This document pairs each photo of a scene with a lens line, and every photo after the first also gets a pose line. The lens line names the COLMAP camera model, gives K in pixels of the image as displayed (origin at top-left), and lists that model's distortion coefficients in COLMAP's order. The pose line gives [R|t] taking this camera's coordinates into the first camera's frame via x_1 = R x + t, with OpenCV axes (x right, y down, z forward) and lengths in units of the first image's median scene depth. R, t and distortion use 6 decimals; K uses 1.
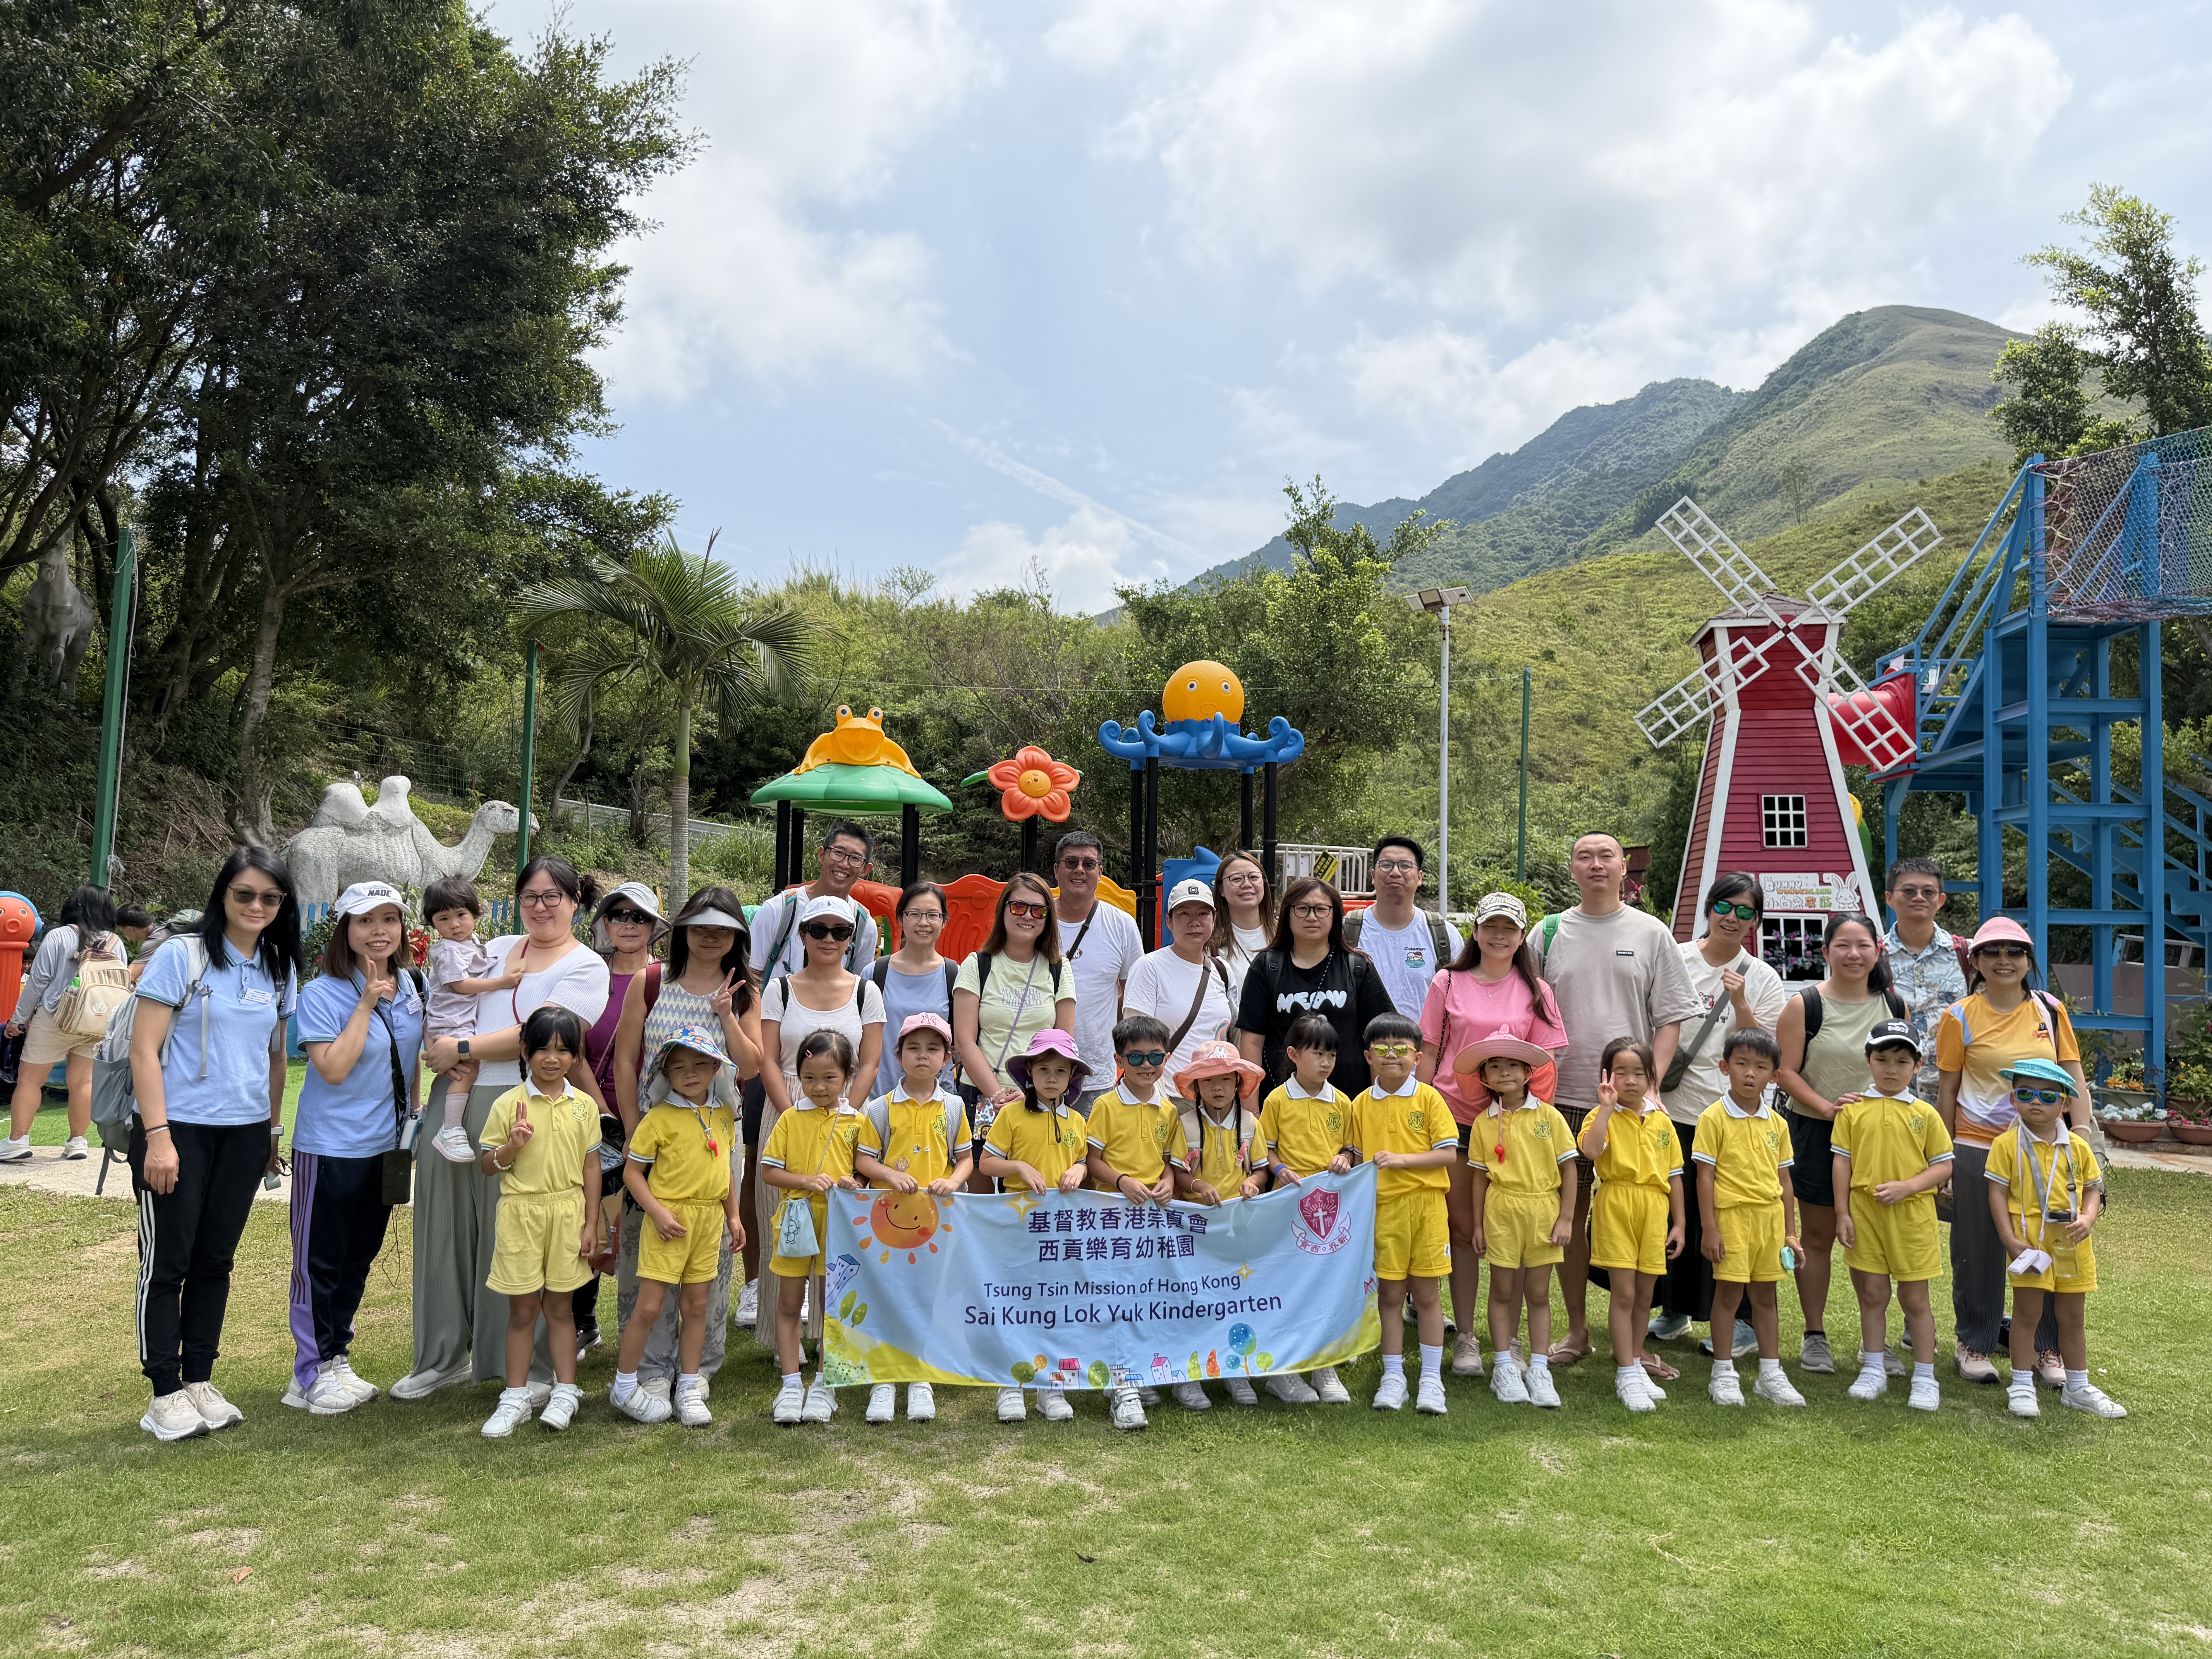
lens RADIAL K [[1750.7, 0, 1096.9], [0, 1750.7, 846.1], [0, 0, 1]] dist [0.044317, -0.053865]
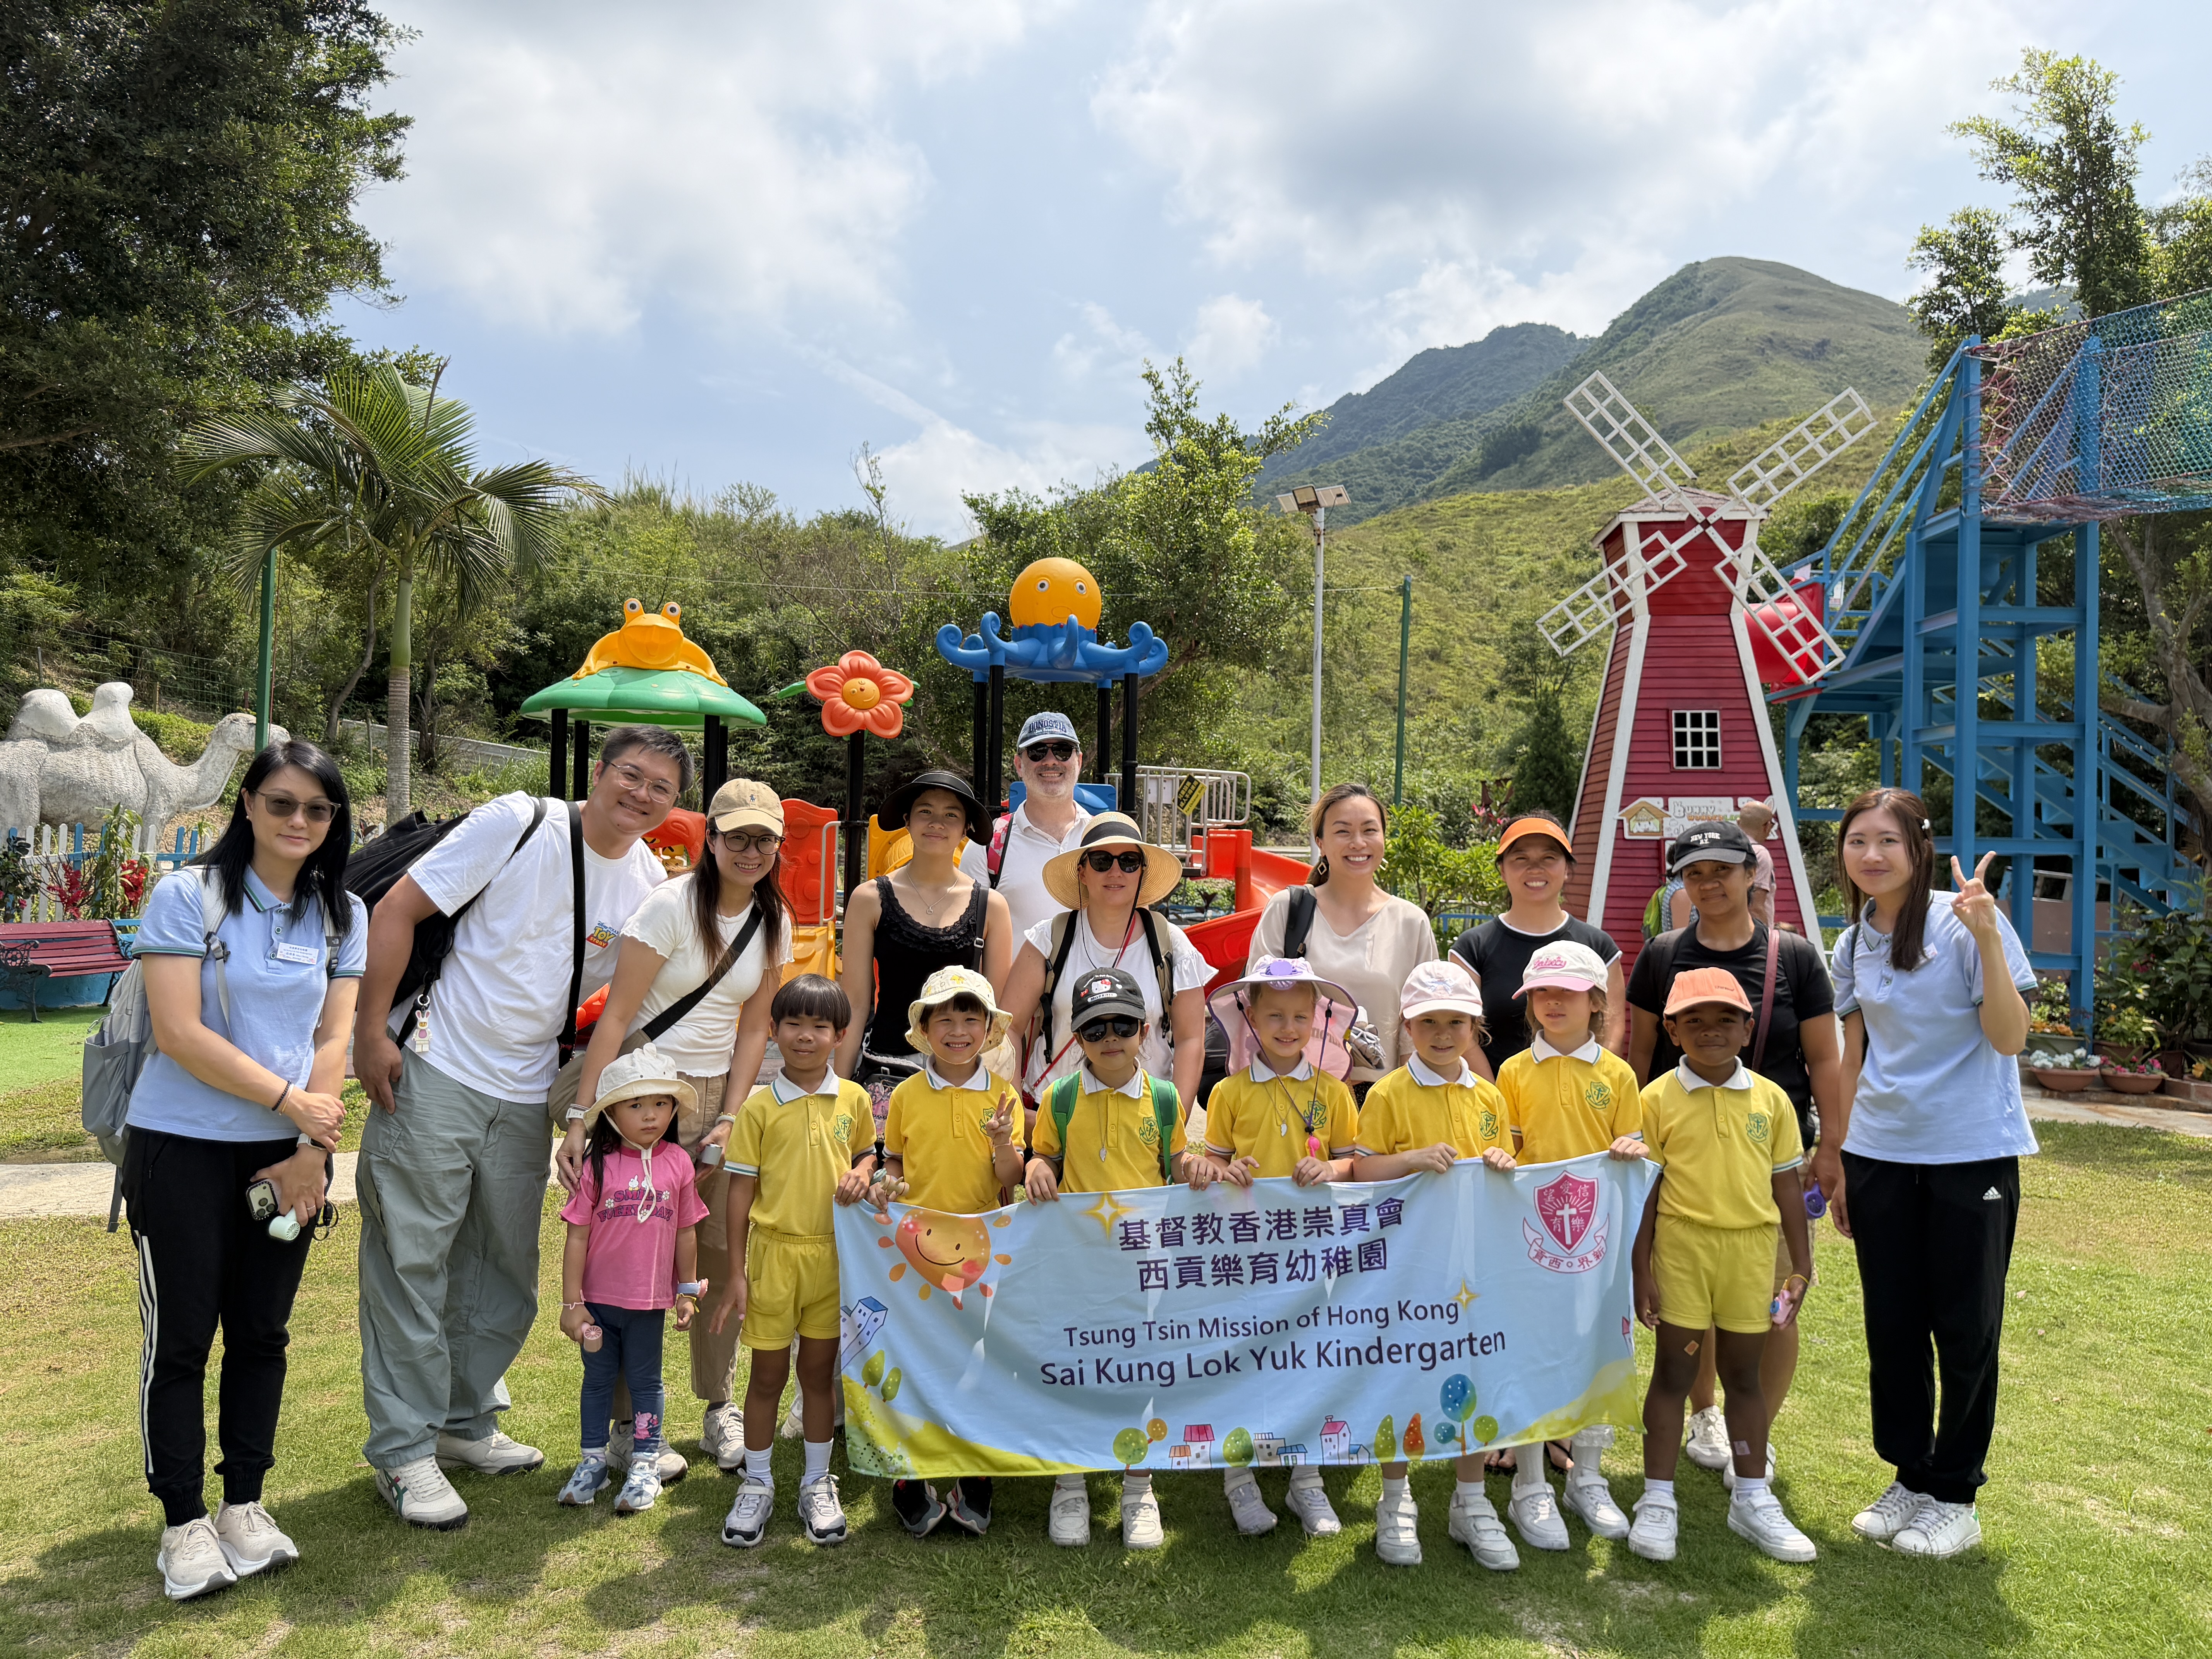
lens RADIAL K [[1750.7, 0, 1106.7], [0, 1750.7, 831.4], [0, 0, 1]] dist [0.044317, -0.053865]
pose [[0.996059, 0.001473, 0.088678, 0.007813], [-0.003959, 0.999604, 0.027872, 0.006853], [-0.088602, -0.028113, 0.995670, 0.101608]]
